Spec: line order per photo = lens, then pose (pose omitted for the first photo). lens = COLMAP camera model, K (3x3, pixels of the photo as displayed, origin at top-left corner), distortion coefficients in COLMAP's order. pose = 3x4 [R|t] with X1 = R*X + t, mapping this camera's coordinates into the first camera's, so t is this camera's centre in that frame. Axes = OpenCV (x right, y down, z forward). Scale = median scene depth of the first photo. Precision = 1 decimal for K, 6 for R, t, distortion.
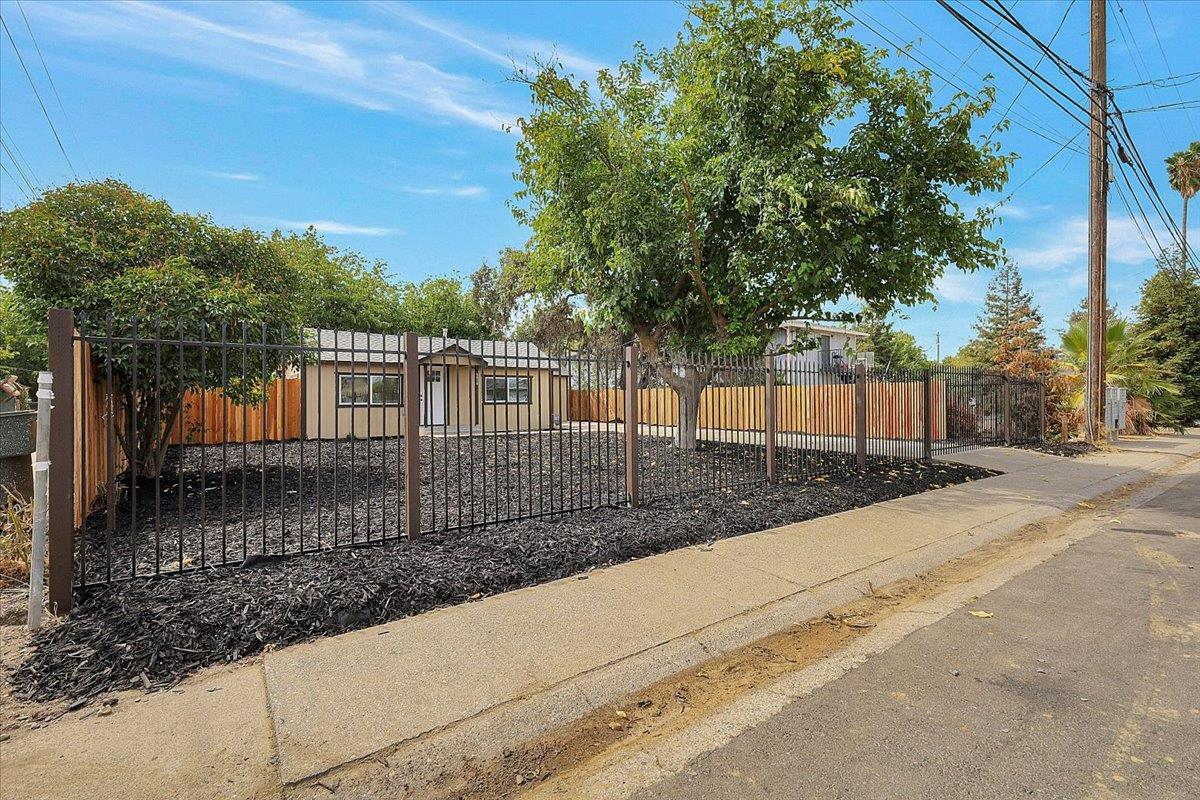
lens RADIAL K [[527.1, 0, 600.0], [0, 527.1, 400.0], [0, 0, 1]] dist [0.001763, 0.000783]
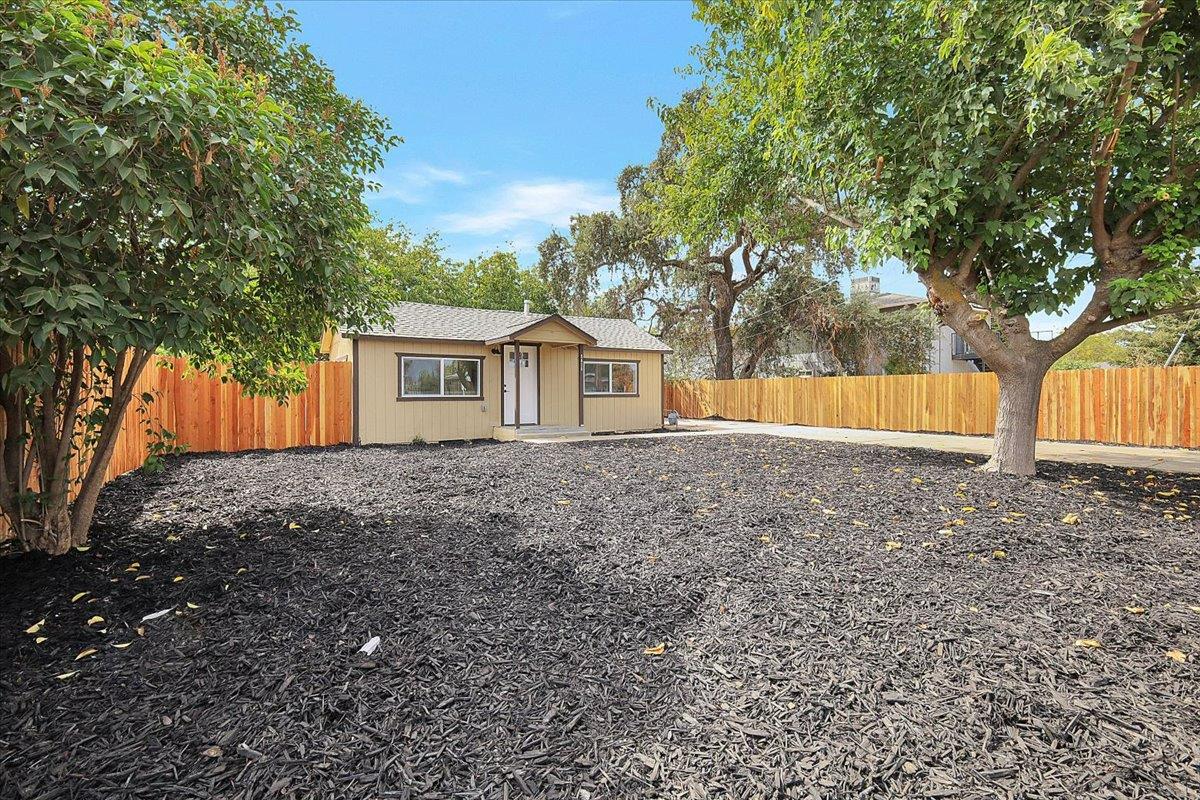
lens RADIAL K [[527.1, 0, 600.0], [0, 527.1, 400.0], [0, 0, 1]] dist [0.001763, 0.000783]
pose [[0.998328, 0.002482, -0.057752, -0.164087], [-0.001747, 0.999917, 0.012785, 0.002622], [0.057779, -0.012663, 0.998249, 0.263853]]
